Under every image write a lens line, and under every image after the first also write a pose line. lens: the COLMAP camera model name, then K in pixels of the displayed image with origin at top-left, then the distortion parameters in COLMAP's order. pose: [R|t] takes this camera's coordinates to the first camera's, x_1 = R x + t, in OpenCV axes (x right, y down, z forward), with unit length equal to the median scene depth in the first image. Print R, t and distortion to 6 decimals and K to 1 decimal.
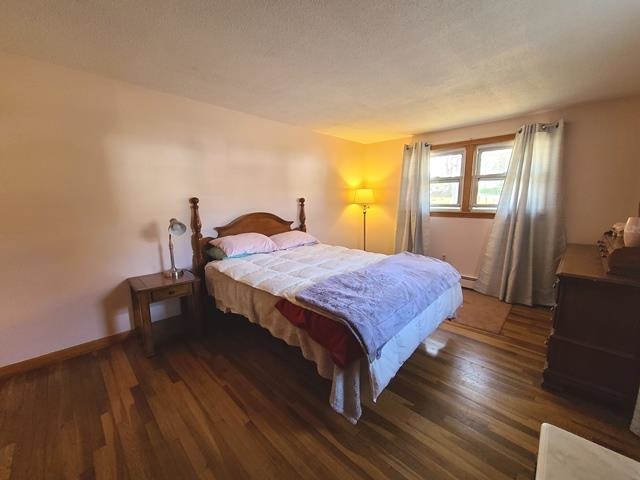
lens RADIAL K [[257.4, 0, 320.0], [0, 257.4, 240.0], [0, 0, 1]] dist [-0.007727, -0.000195]
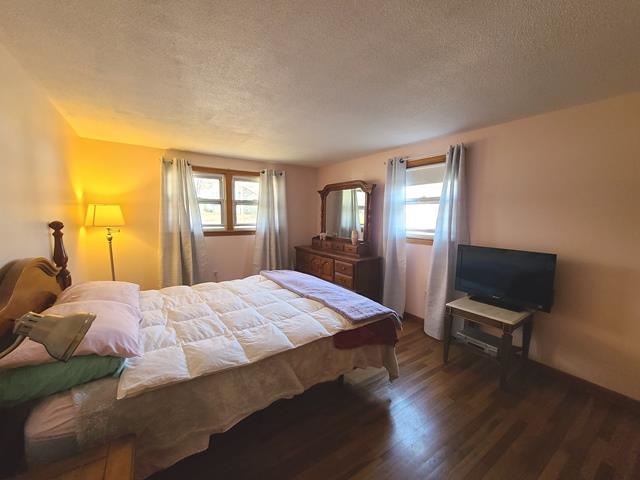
lens RADIAL K [[257.4, 0, 320.0], [0, 257.4, 240.0], [0, 0, 1]] dist [-0.007727, -0.000195]
pose [[0.200509, -0.090375, 0.975514, -0.489209], [0.137295, 0.988502, 0.063359, -0.086524], [-0.970024, 0.121229, 0.210612, 0.376676]]
